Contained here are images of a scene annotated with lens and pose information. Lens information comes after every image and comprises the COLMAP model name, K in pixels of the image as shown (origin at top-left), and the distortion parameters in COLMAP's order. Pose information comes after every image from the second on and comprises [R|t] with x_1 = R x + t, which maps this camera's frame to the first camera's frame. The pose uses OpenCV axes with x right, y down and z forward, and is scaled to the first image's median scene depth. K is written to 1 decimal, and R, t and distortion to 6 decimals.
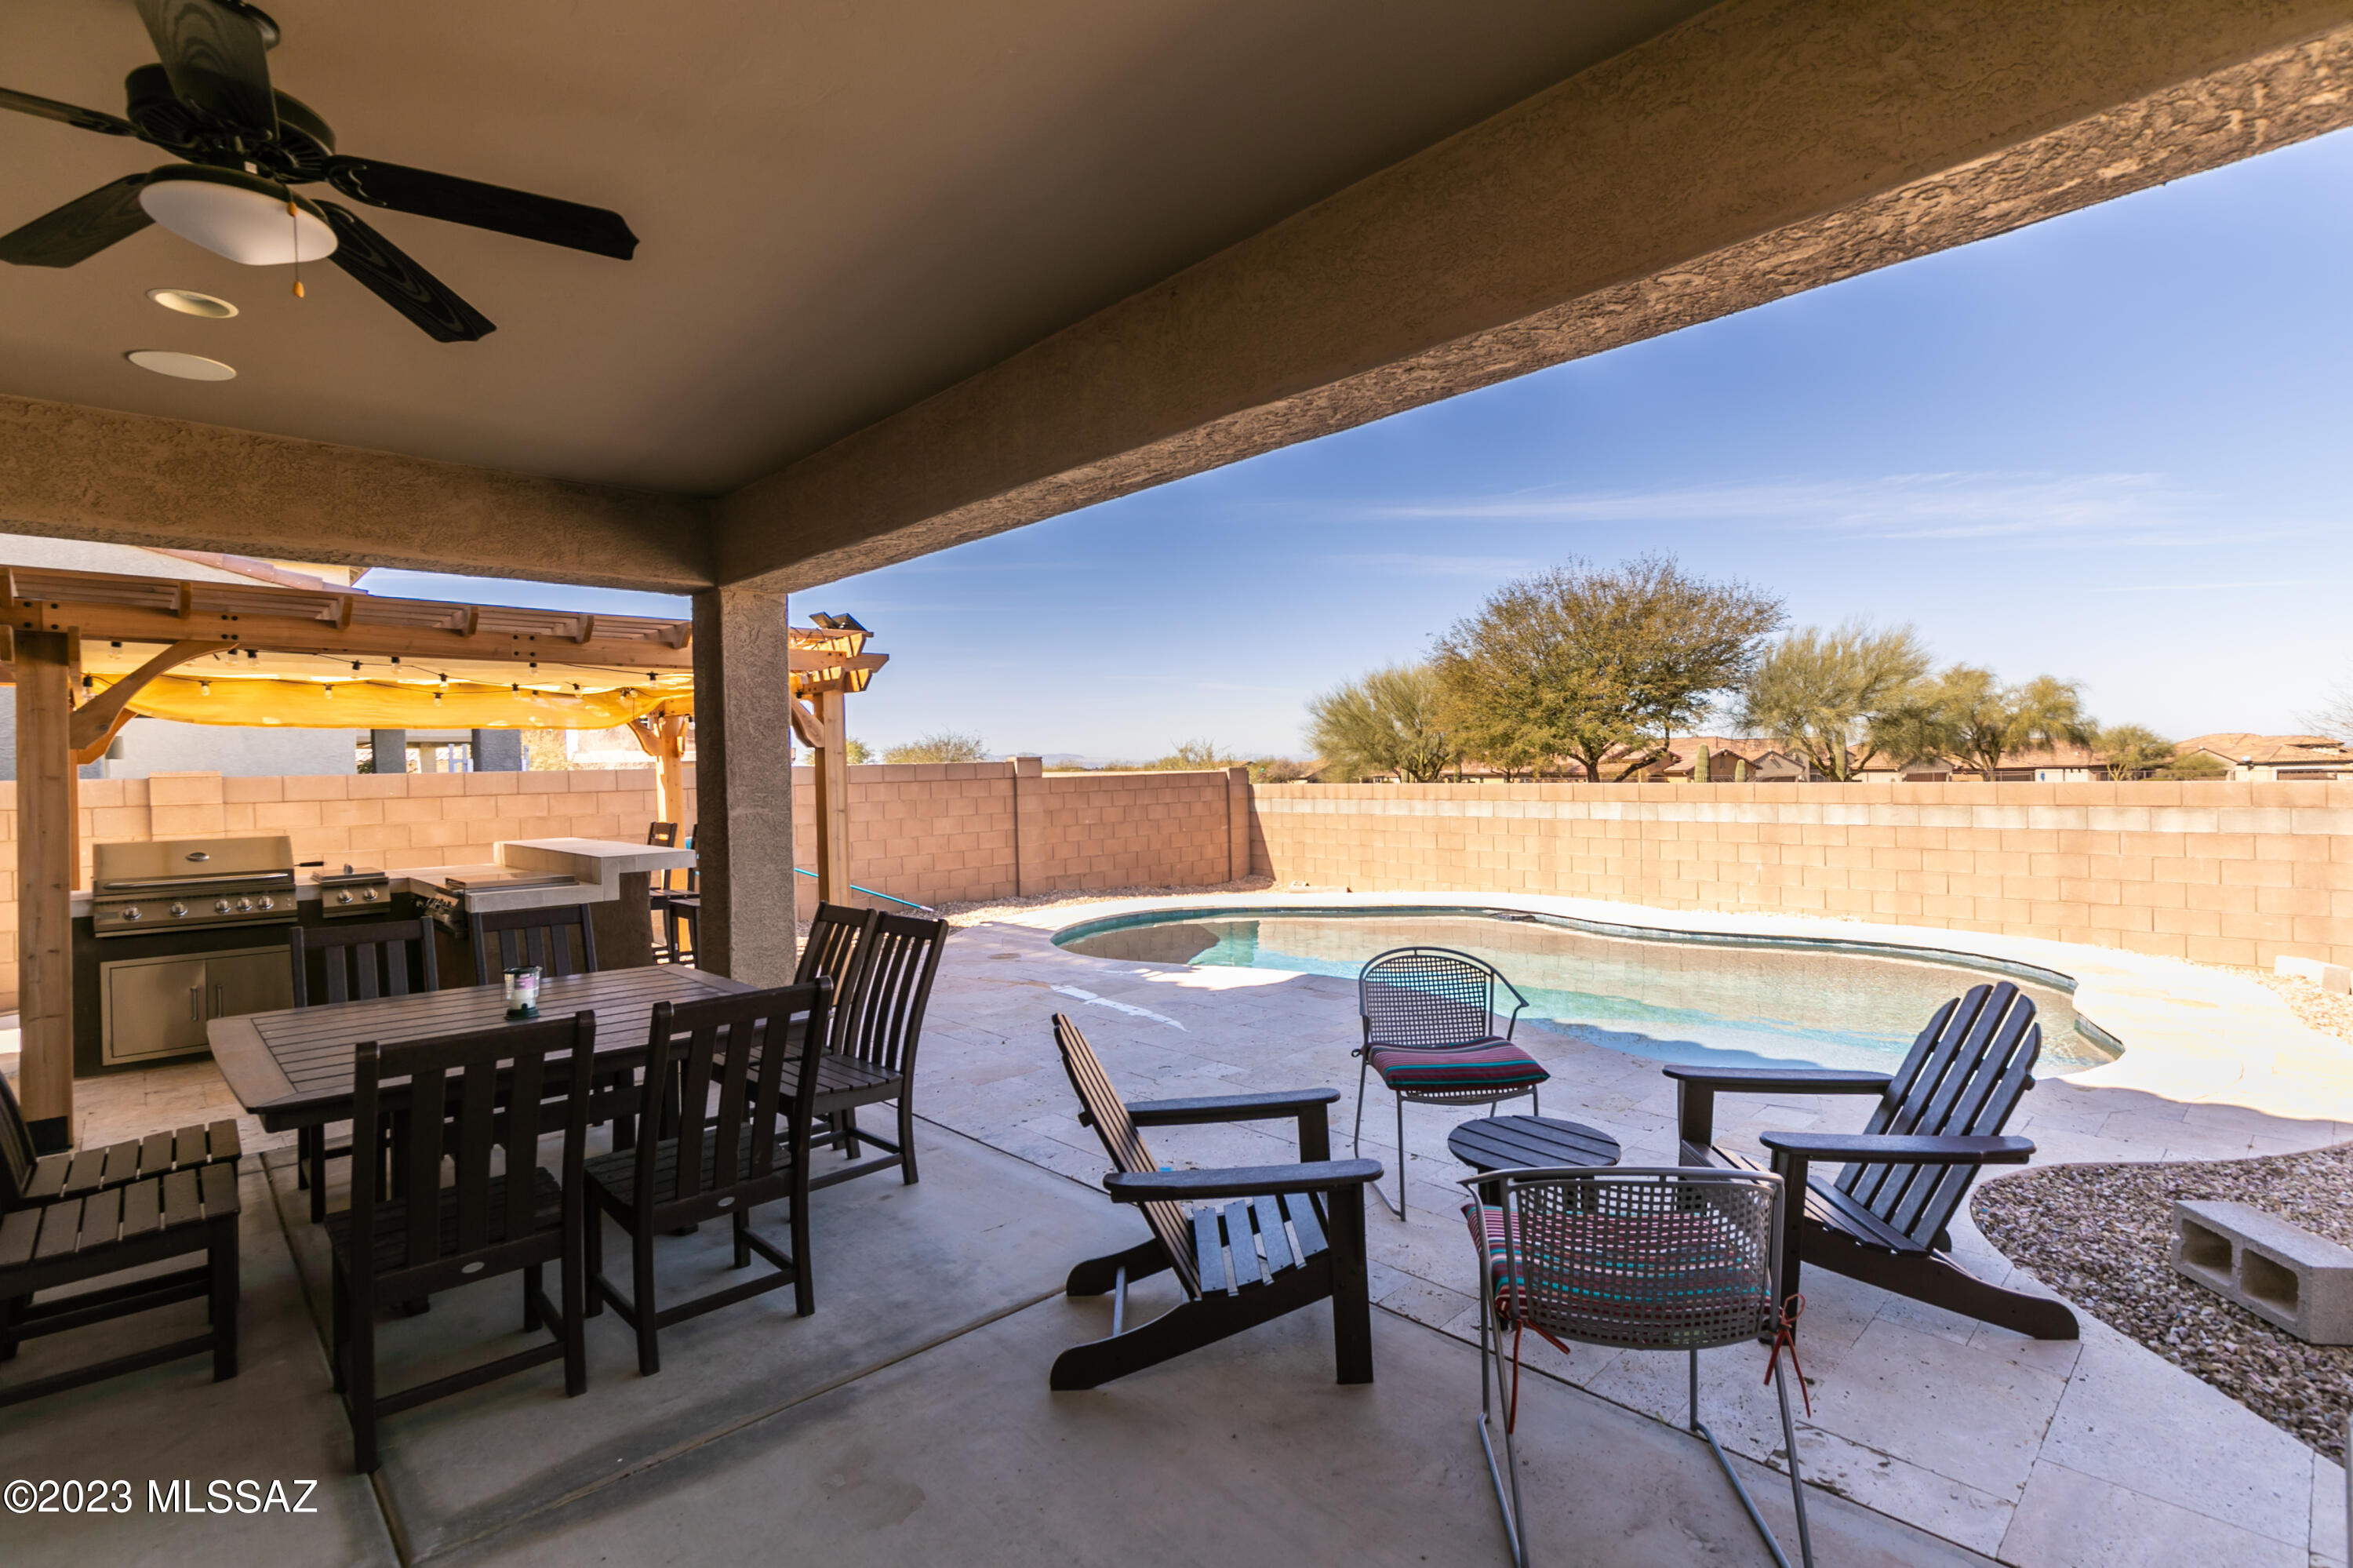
lens RADIAL K [[1122.0, 0, 1176.5], [0, 1122.0, 784.0], [0, 0, 1]] dist [0.003834, 0.000280]
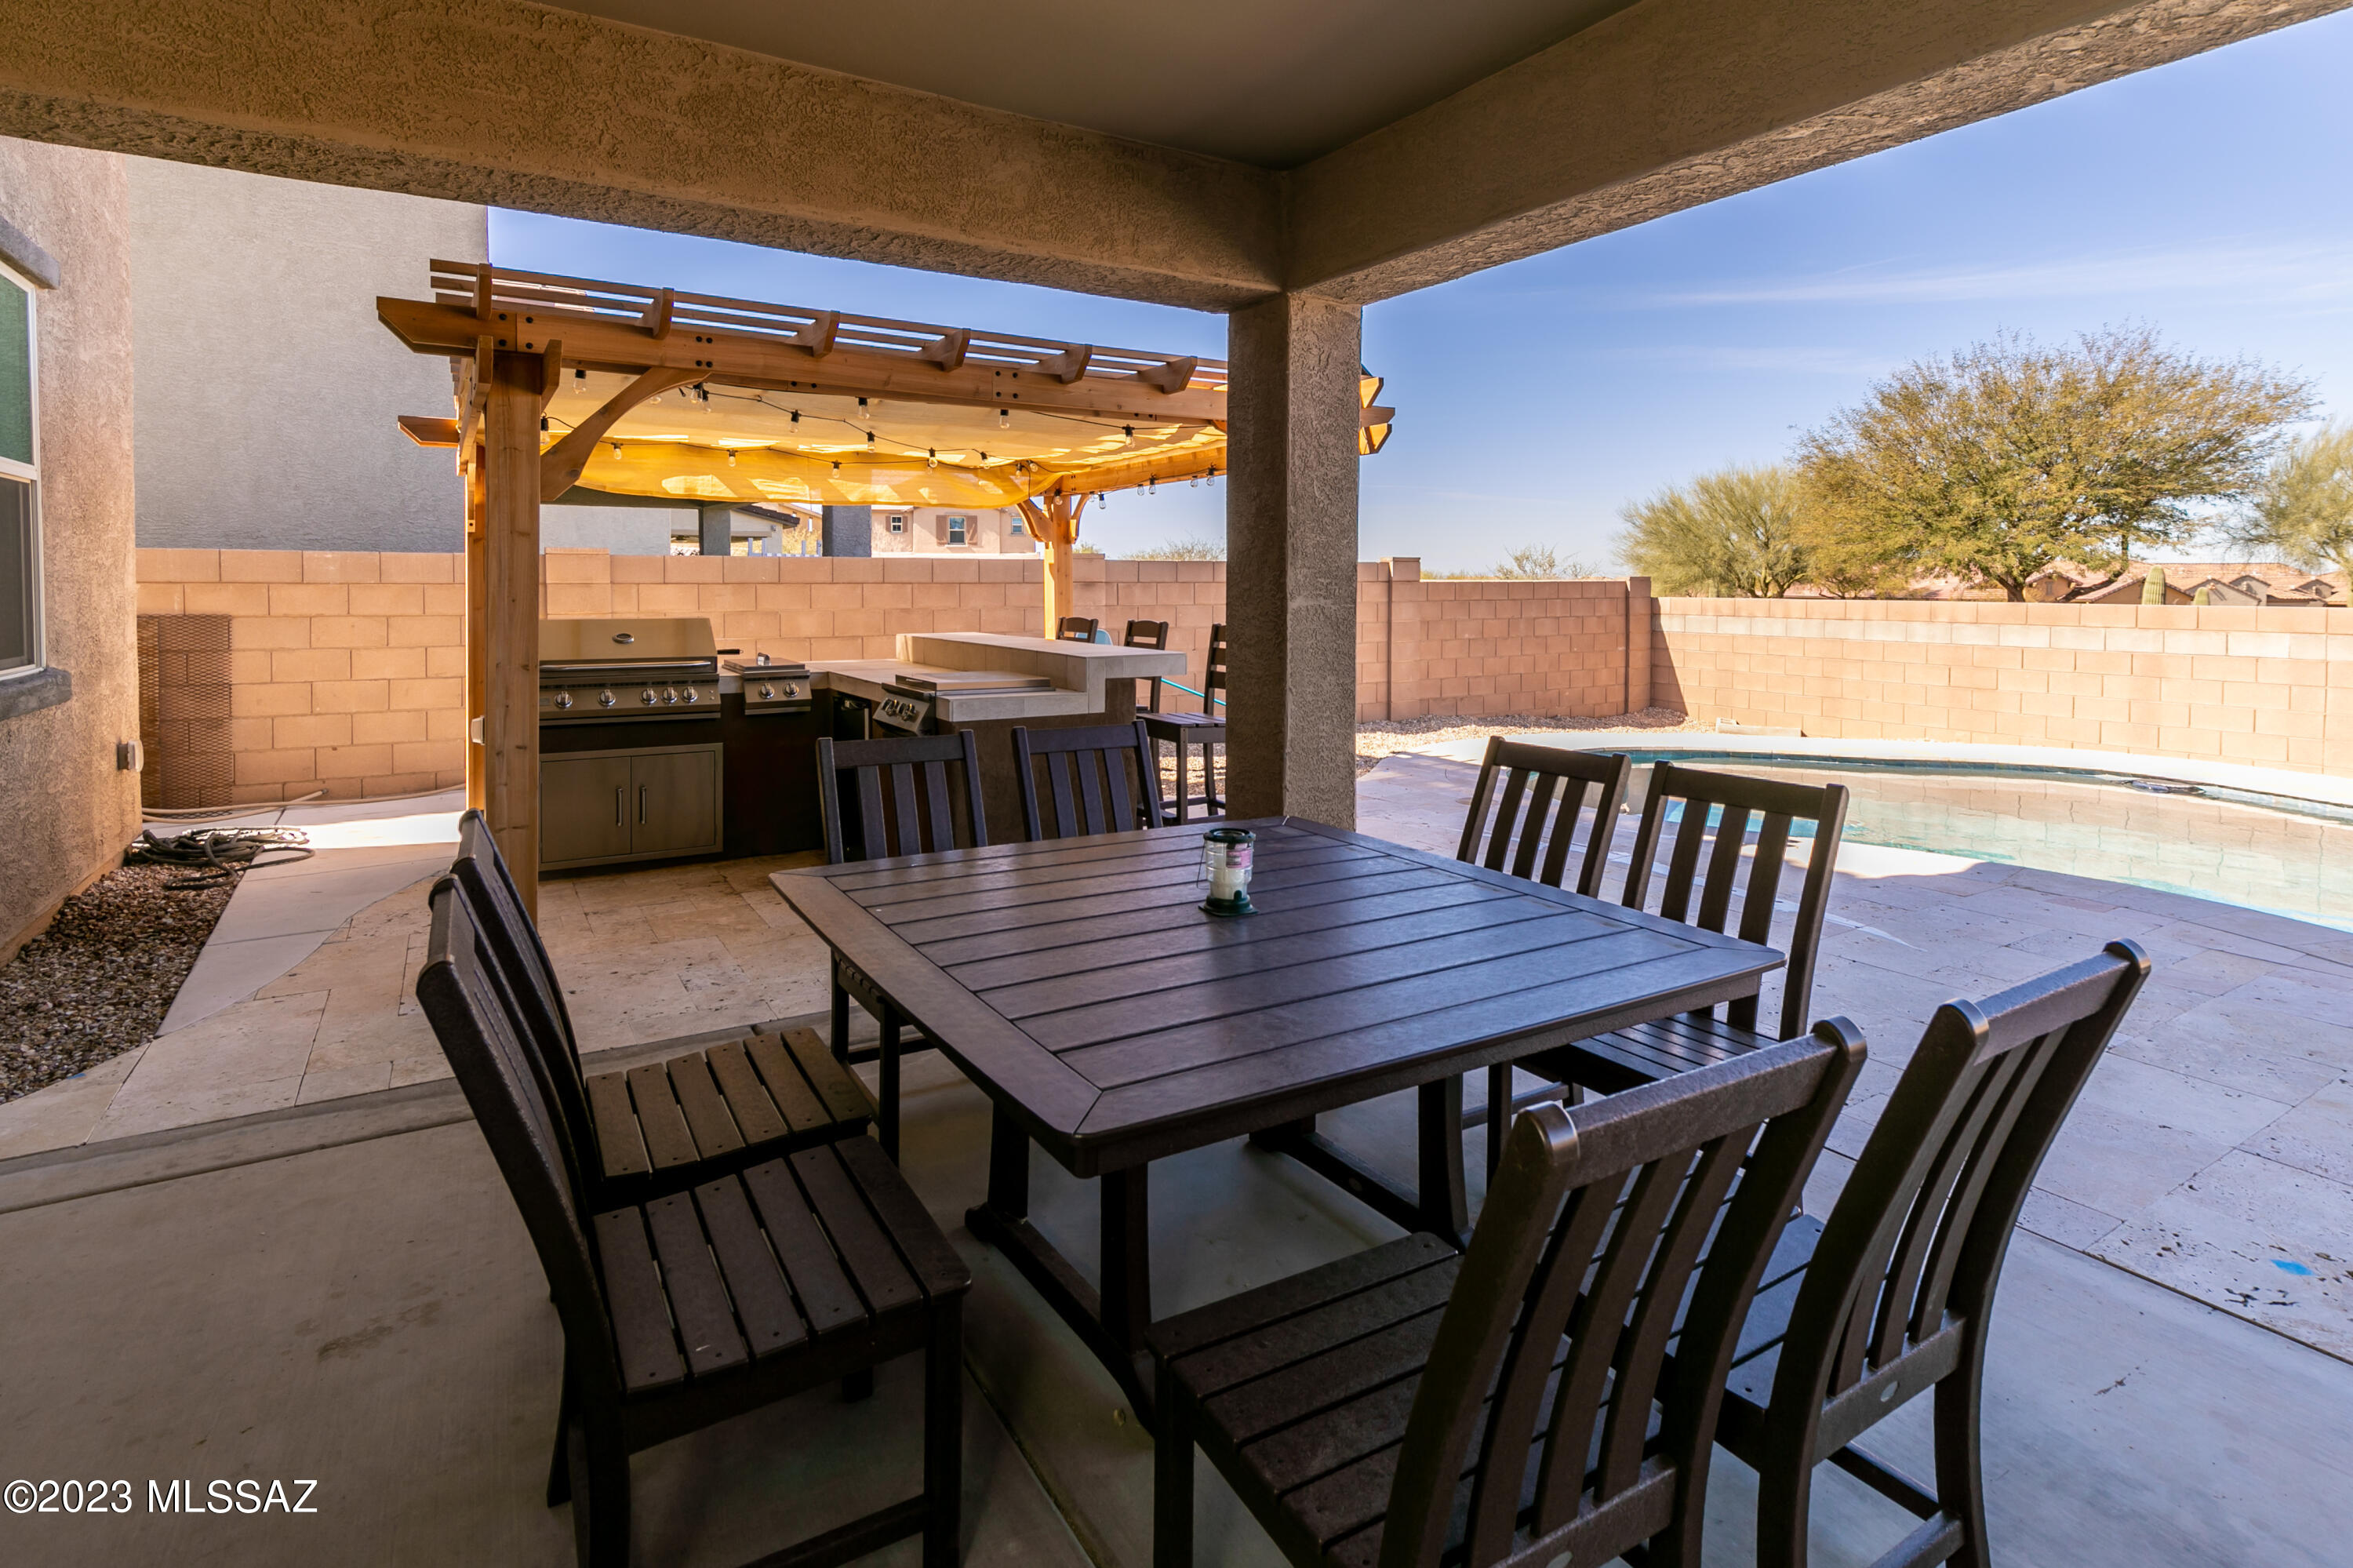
lens RADIAL K [[1187.8, 0, 1169.7], [0, 1187.8, 617.6], [0, 0, 1]] dist [-0.001484, -0.000297]
pose [[0.976595, 0.031398, -0.212784, -0.186059], [-0.027545, 0.999399, 0.021051, 0.012449], [0.213317, -0.014698, 0.976872, 0.136672]]
